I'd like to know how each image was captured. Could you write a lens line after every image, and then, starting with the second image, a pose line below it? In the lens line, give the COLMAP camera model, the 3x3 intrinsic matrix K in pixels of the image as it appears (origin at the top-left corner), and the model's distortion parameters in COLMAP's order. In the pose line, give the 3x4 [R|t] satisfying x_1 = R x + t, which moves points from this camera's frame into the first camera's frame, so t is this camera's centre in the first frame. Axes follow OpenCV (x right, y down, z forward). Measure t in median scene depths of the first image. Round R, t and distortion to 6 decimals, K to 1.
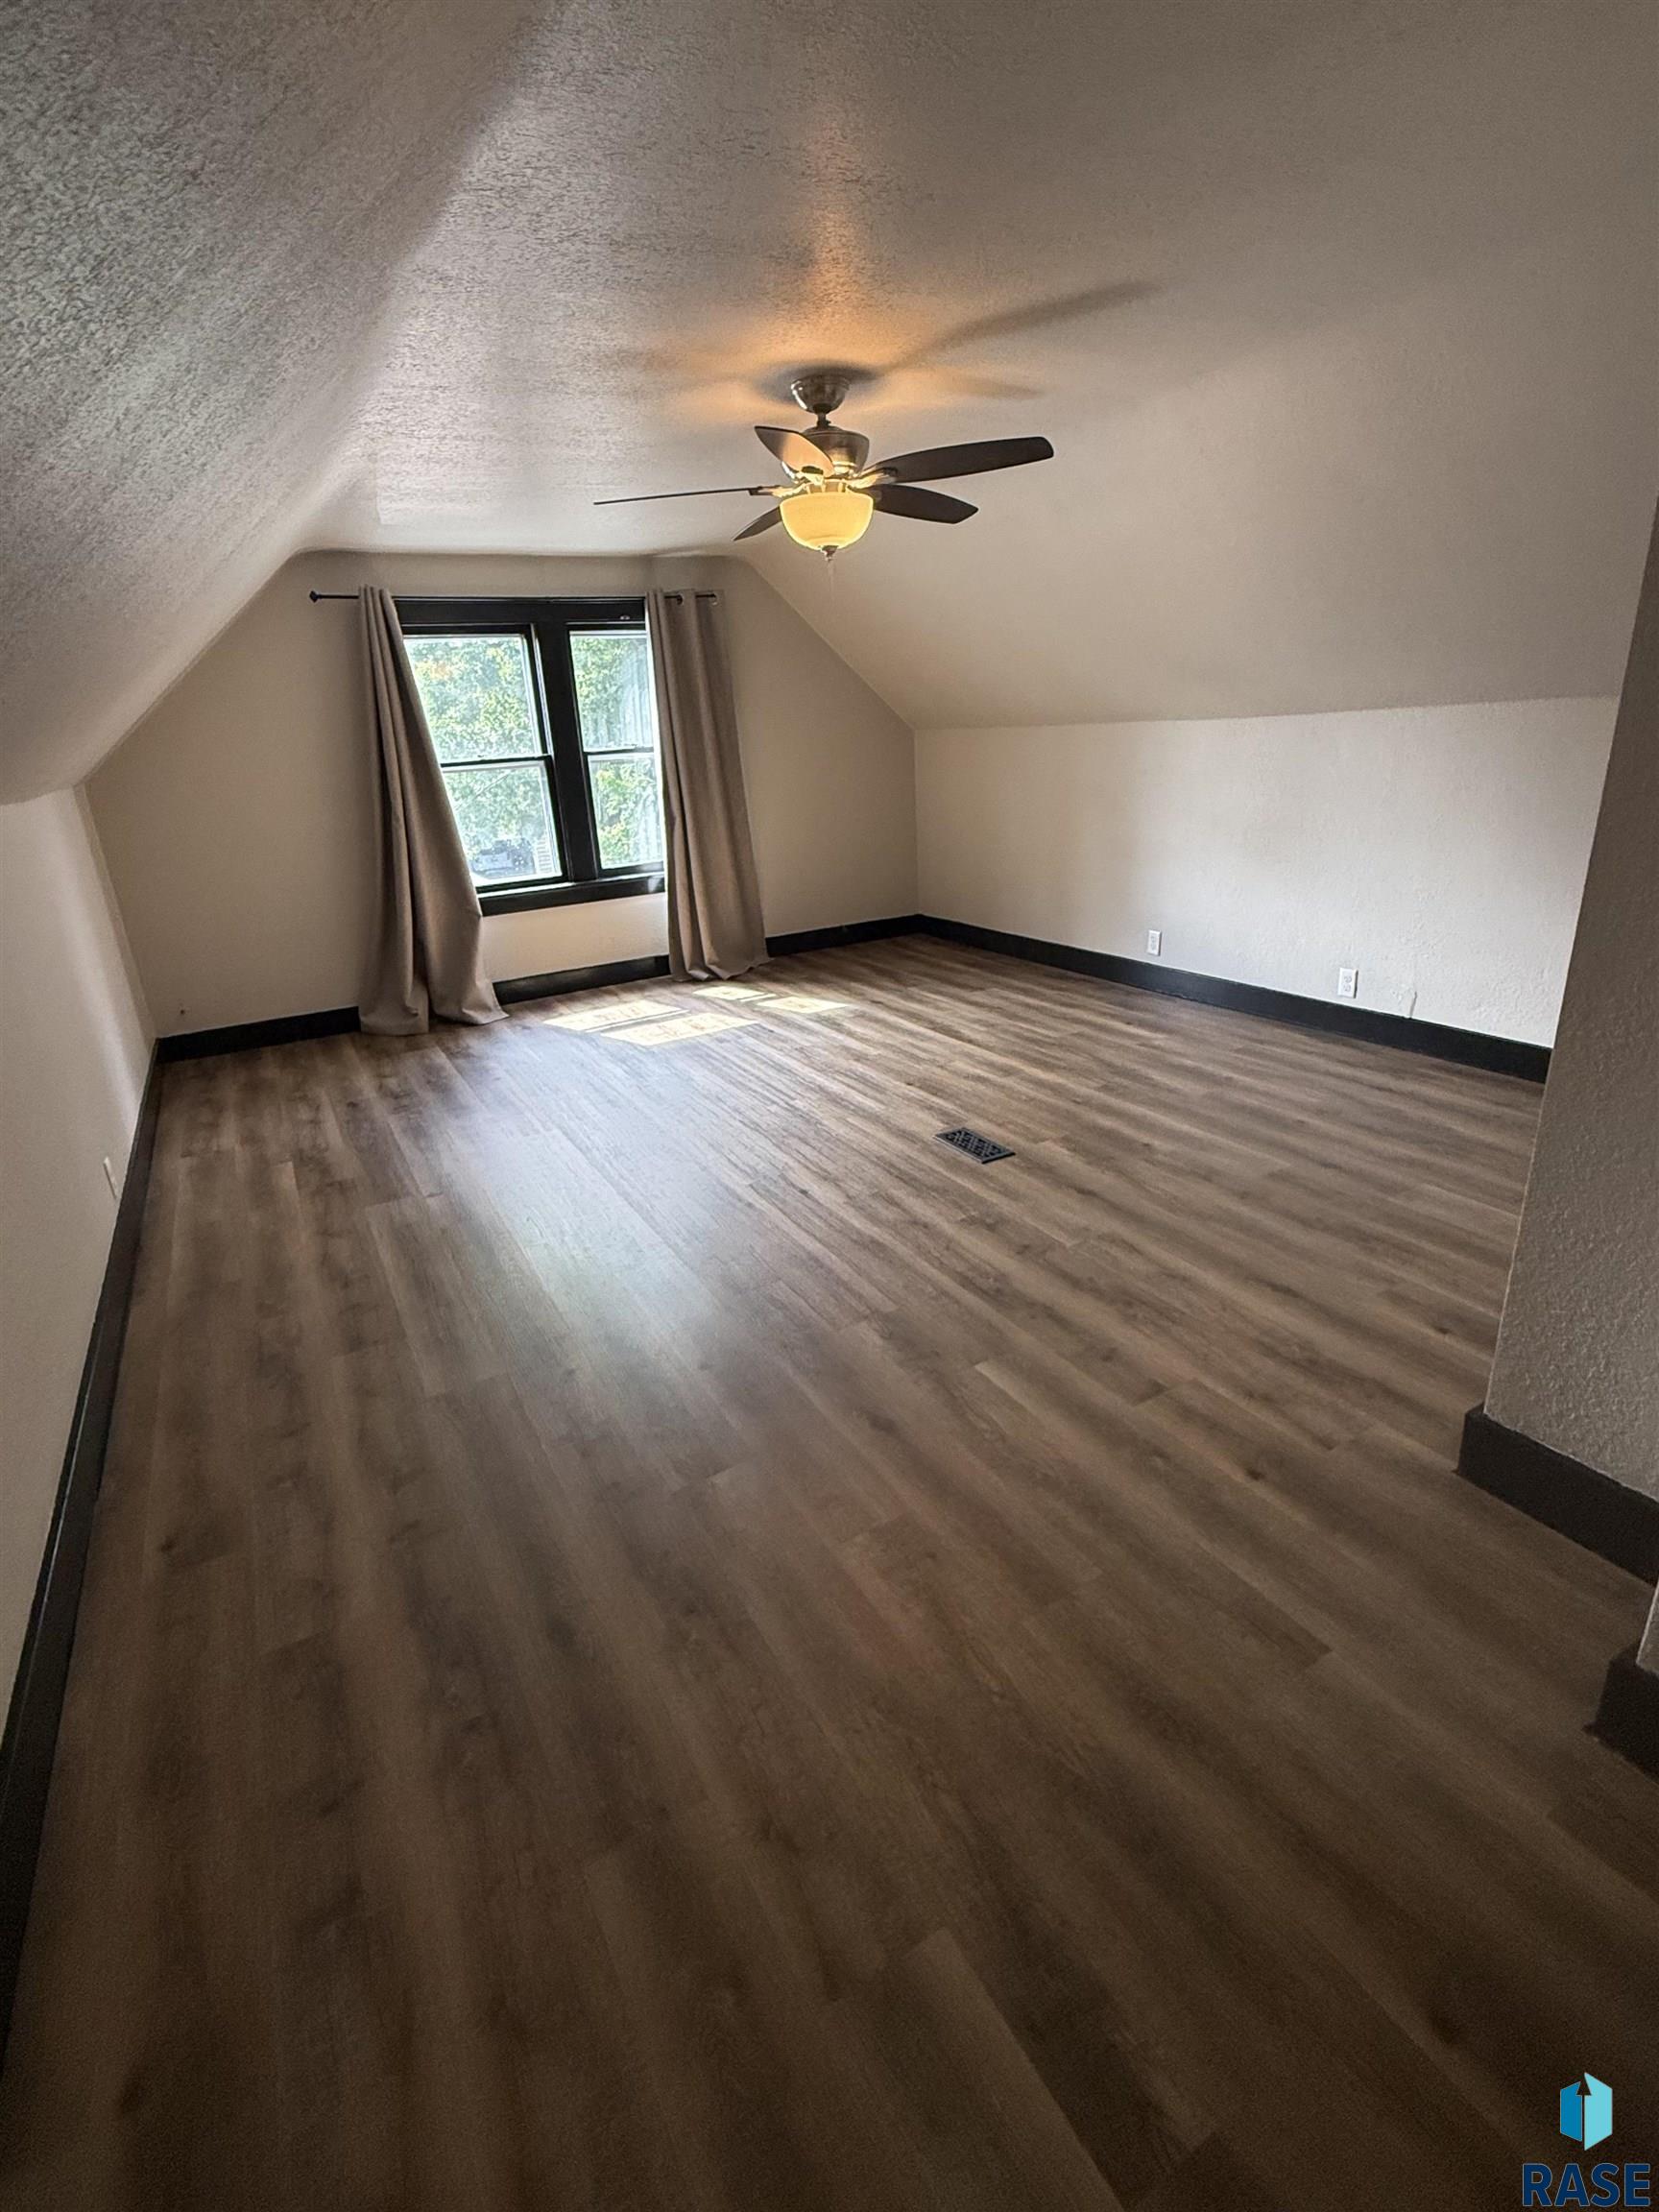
lens RADIAL K [[1030.4, 0, 826.1], [0, 1030.4, 1091.6], [0, 0, 1]] dist [0.002241, -0.000501]
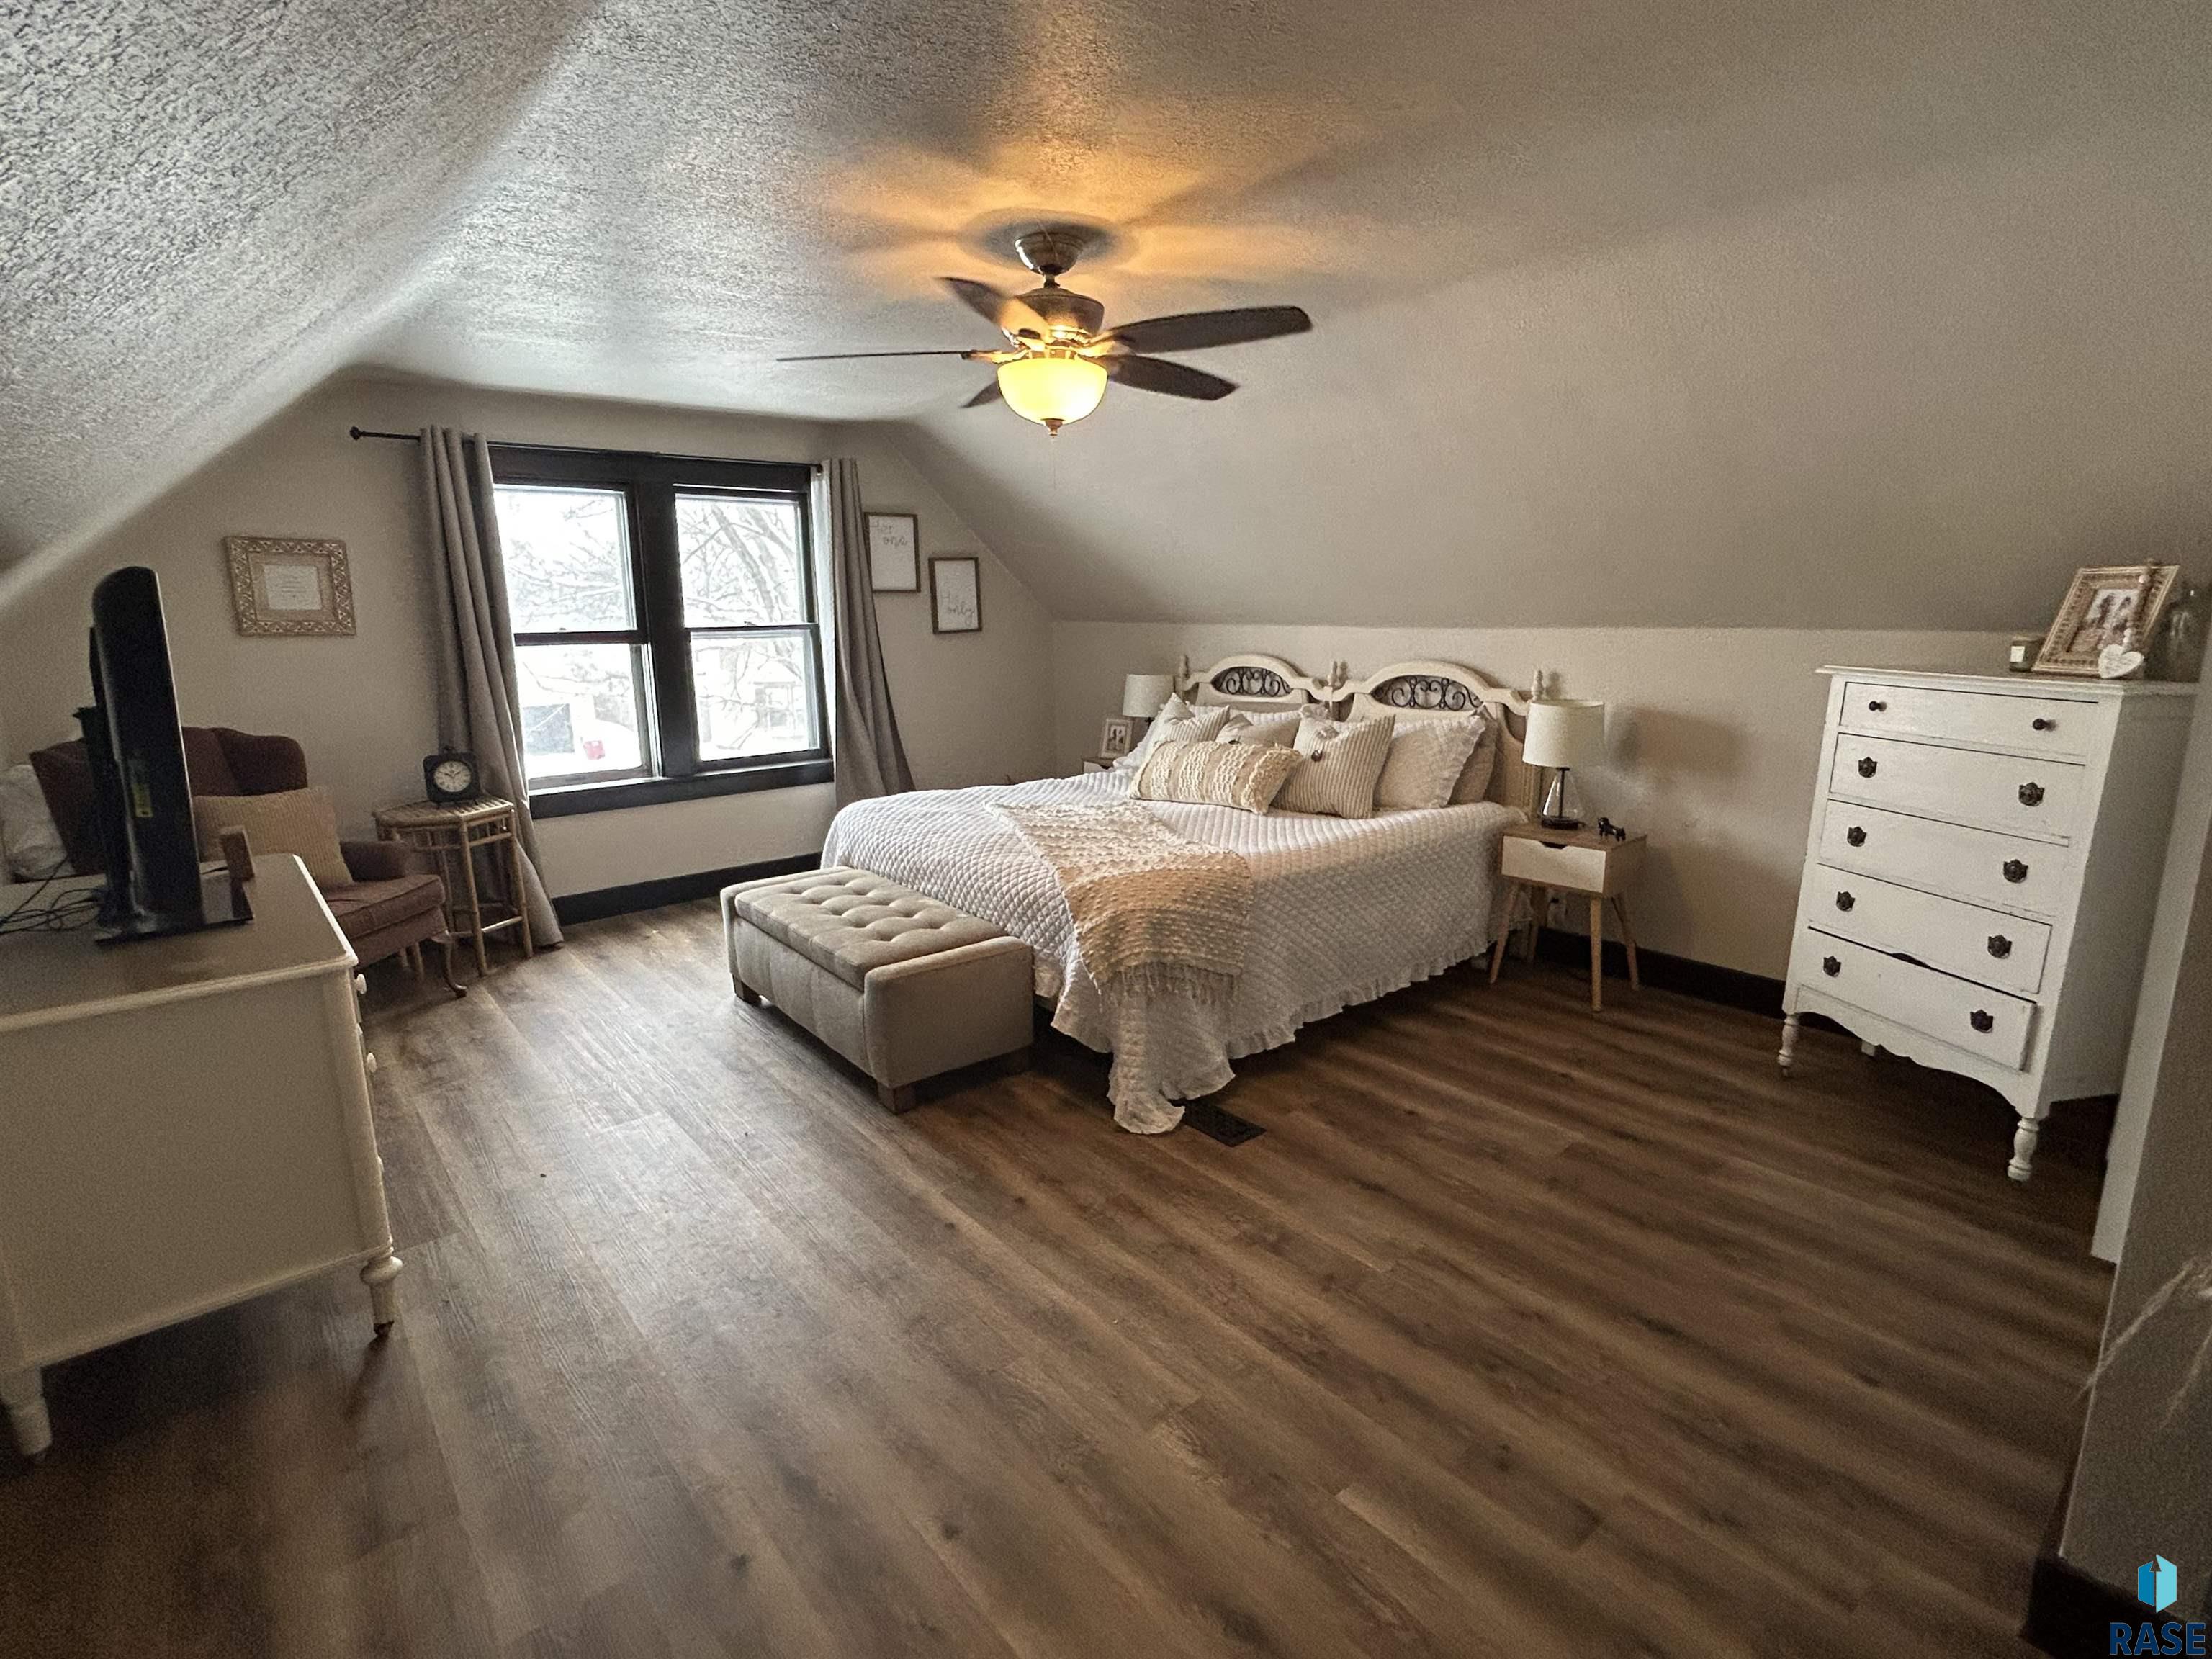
lens RADIAL K [[1081.6, 0, 1102.3], [0, 1081.6, 814.6], [0, 0, 1]] dist [-0.001909, 0.003398]
pose [[0.982276, 0.013744, 0.186938, -0.115224], [0.014966, 0.988374, -0.151304, -0.064144], [-0.186844, 0.151420, 0.970650, 0.164151]]
